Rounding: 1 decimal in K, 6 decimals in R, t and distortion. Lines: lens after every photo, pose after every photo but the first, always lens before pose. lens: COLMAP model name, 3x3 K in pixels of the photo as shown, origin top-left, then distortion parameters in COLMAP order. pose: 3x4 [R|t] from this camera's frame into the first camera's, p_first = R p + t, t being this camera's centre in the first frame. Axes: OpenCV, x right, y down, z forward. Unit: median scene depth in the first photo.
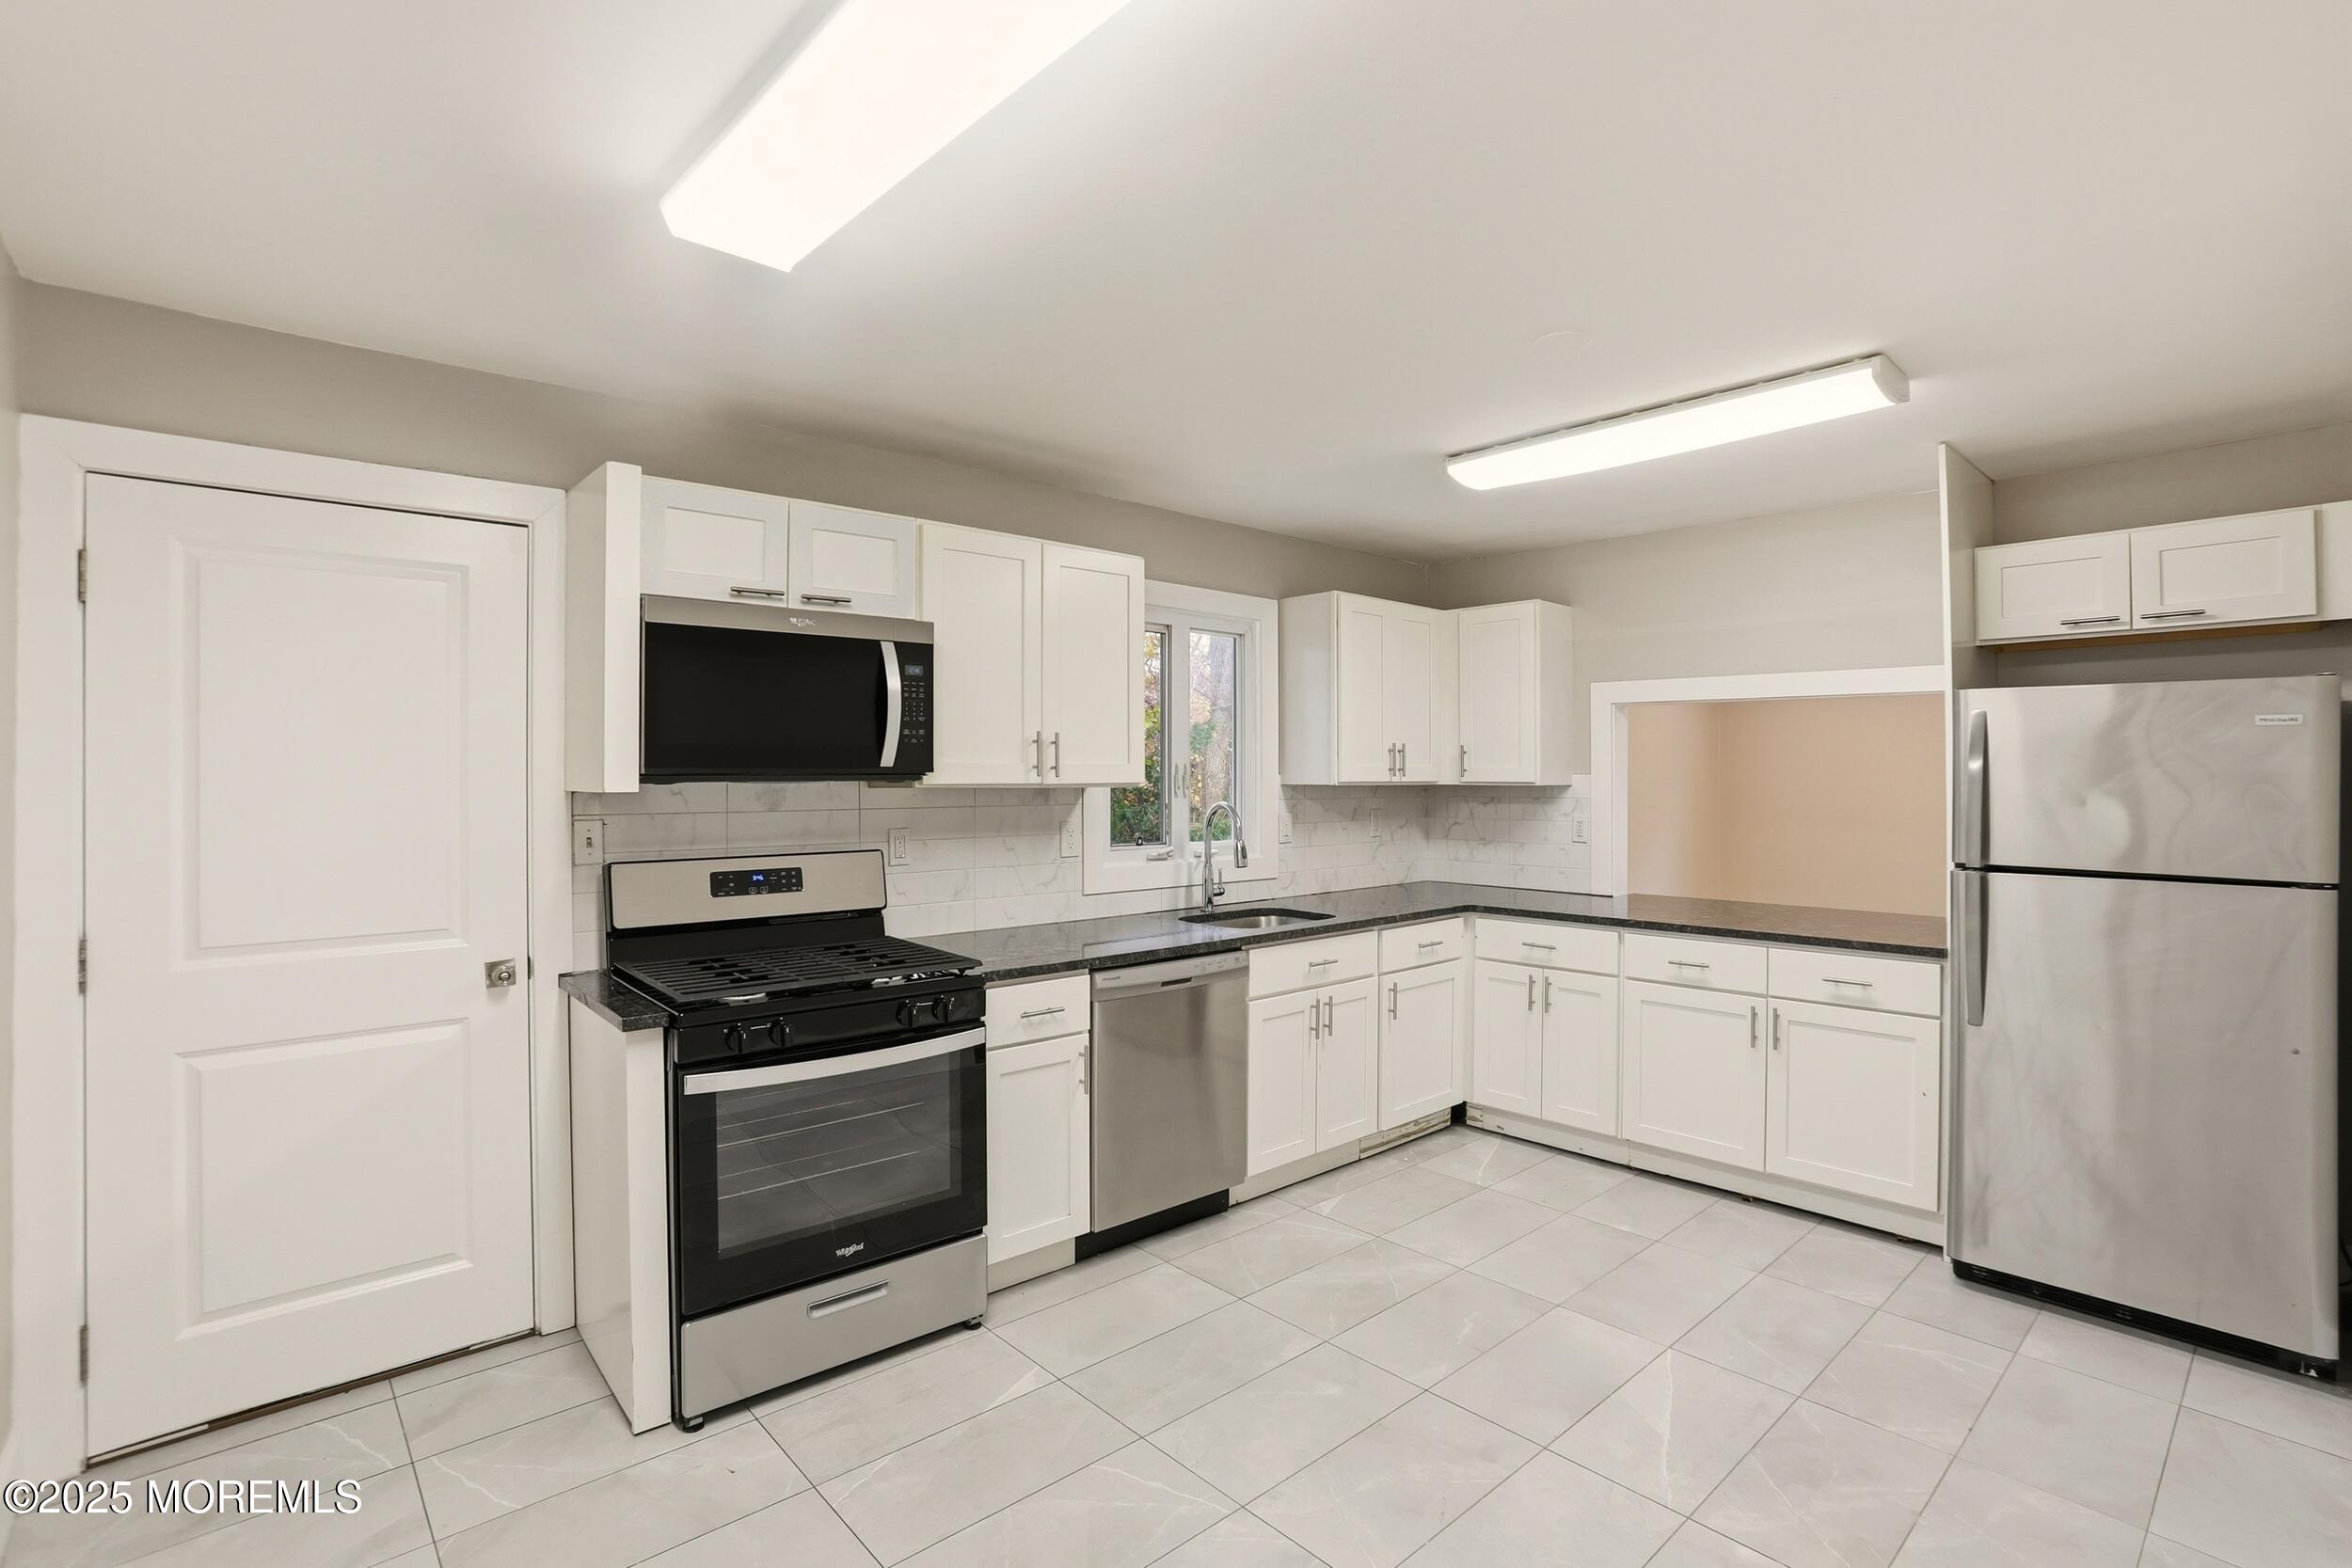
lens RADIAL K [[1070.5, 0, 1196.2], [0, 1070.5, 779.1], [0, 0, 1]] dist [-0.037738, 0.003876]
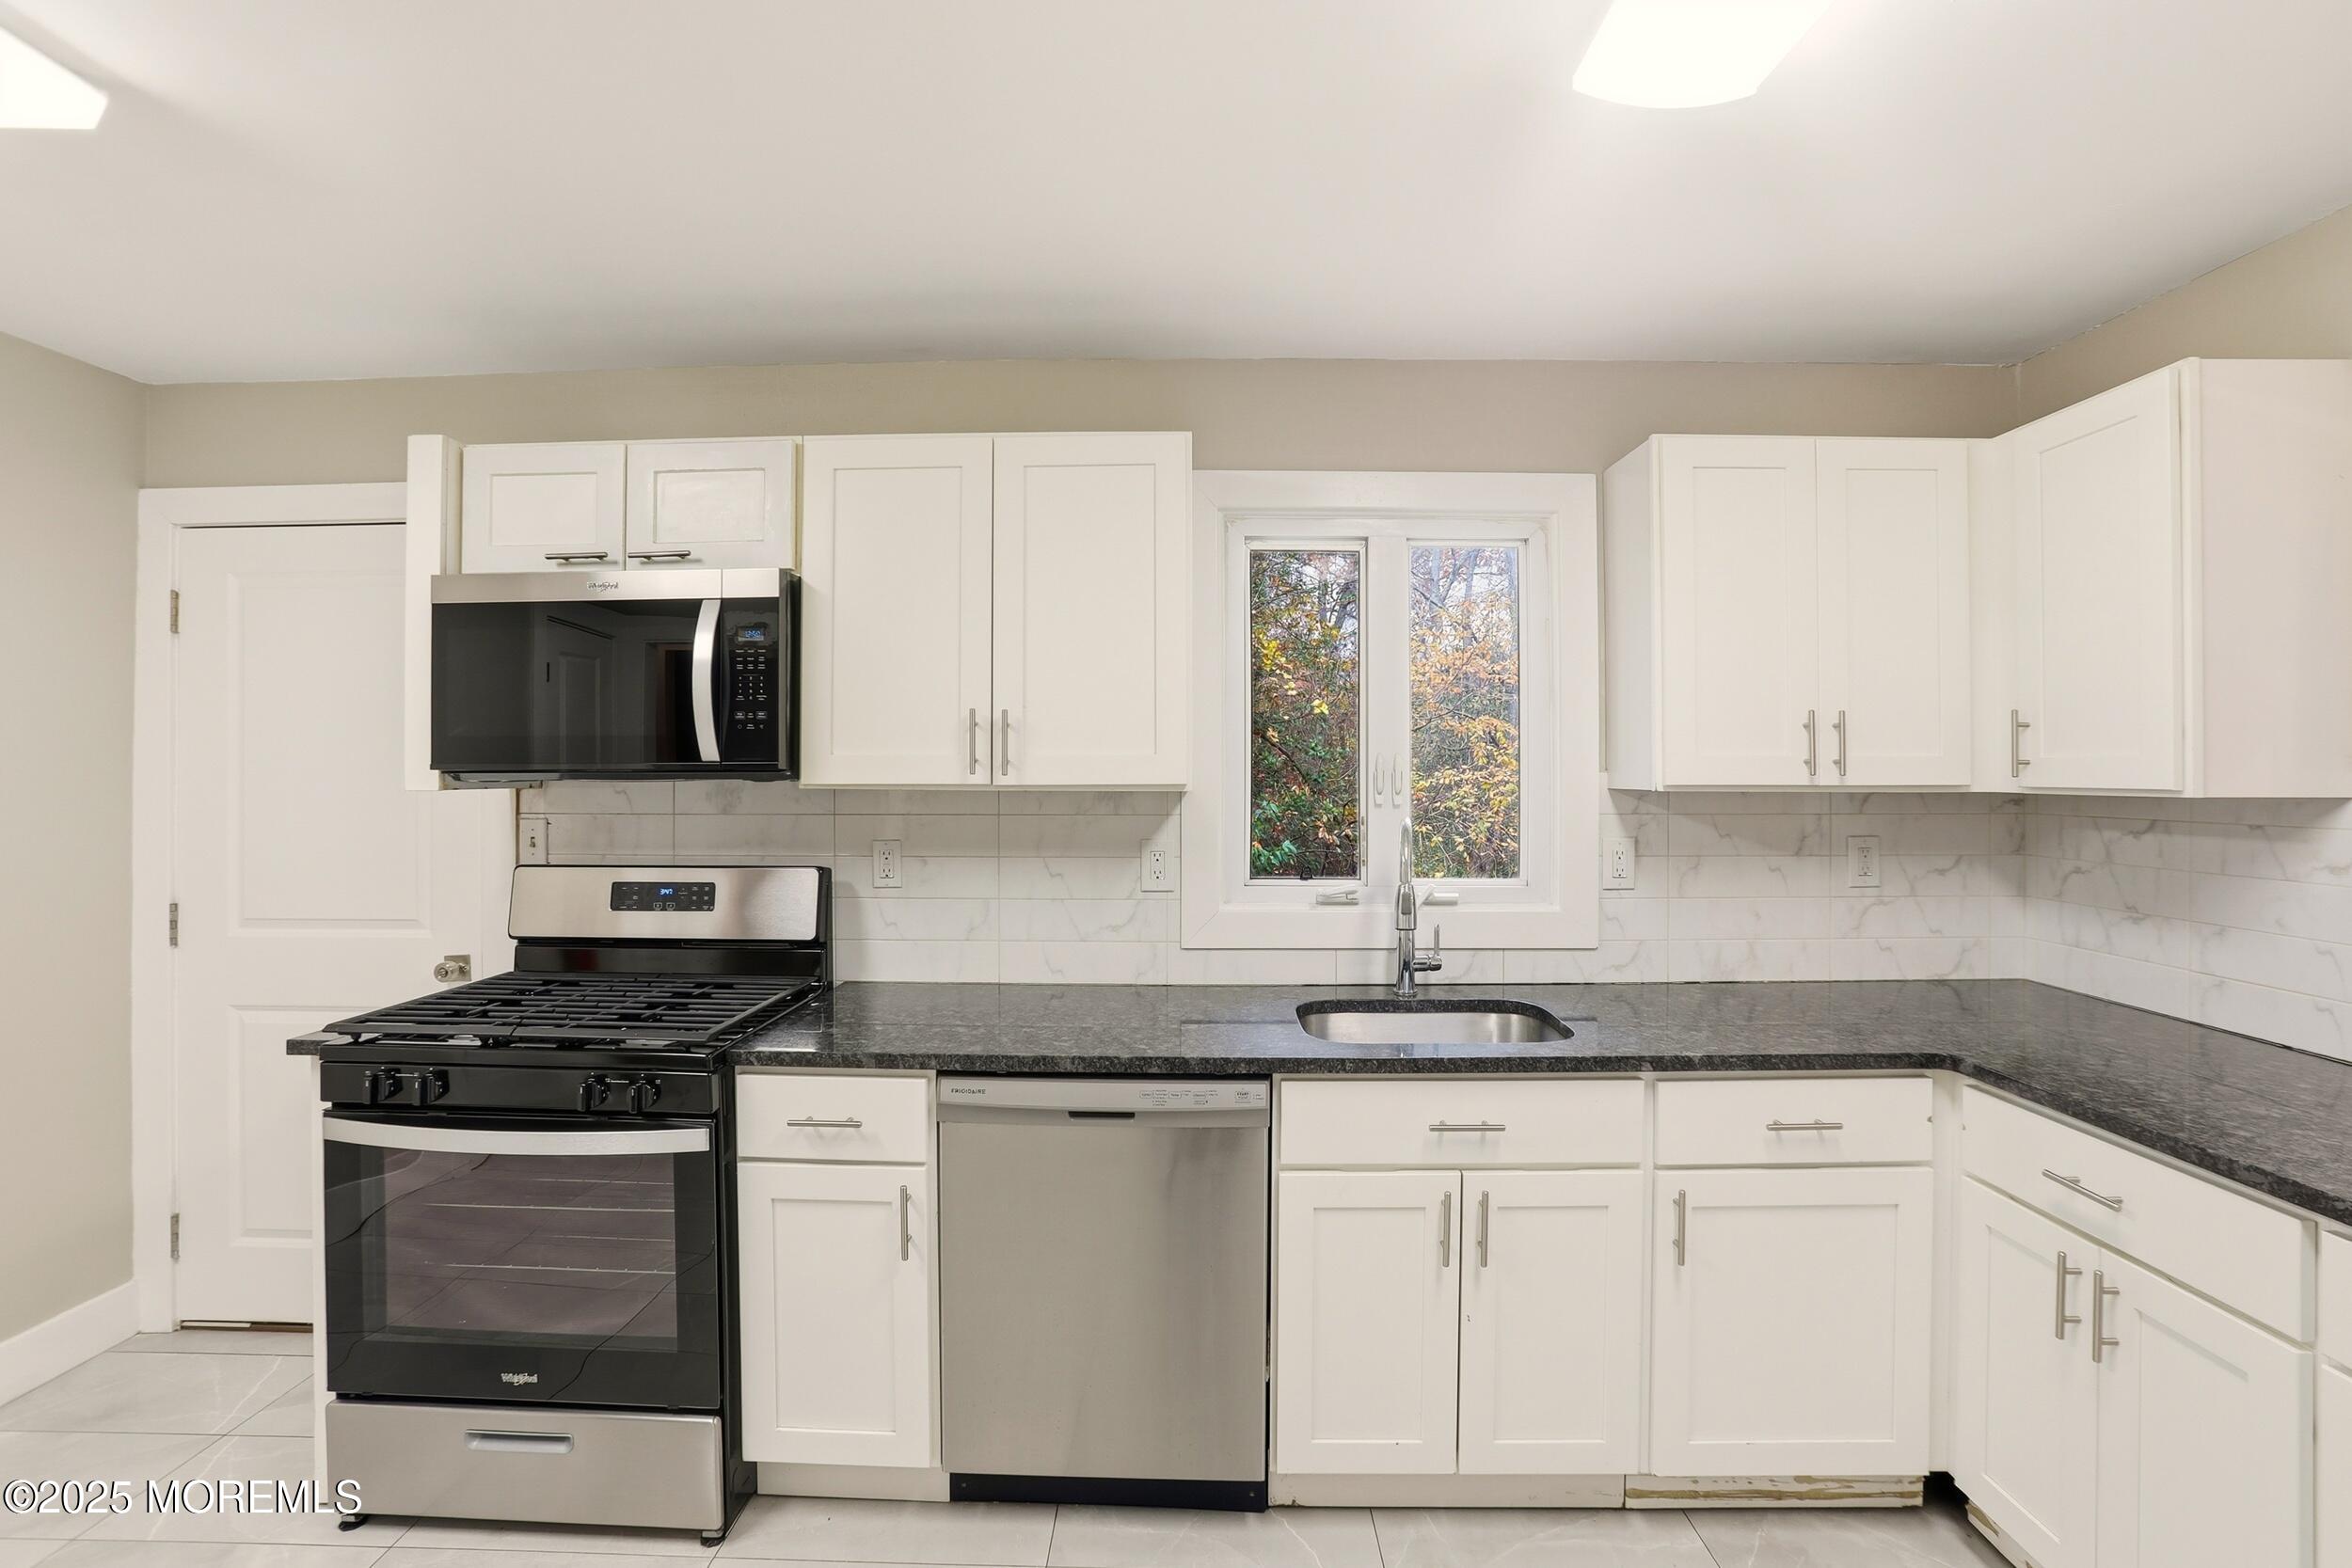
lens RADIAL K [[1070.5, 0, 1167.5], [0, 1070.5, 765.6], [0, 0, 1]] dist [-0.037738, 0.003876]
pose [[0.730564, -0.004393, -0.682830, 0.366478], [-0.002918, 0.999950, -0.009554, -0.001626], [0.682838, 0.008972, 0.730515, 0.505952]]
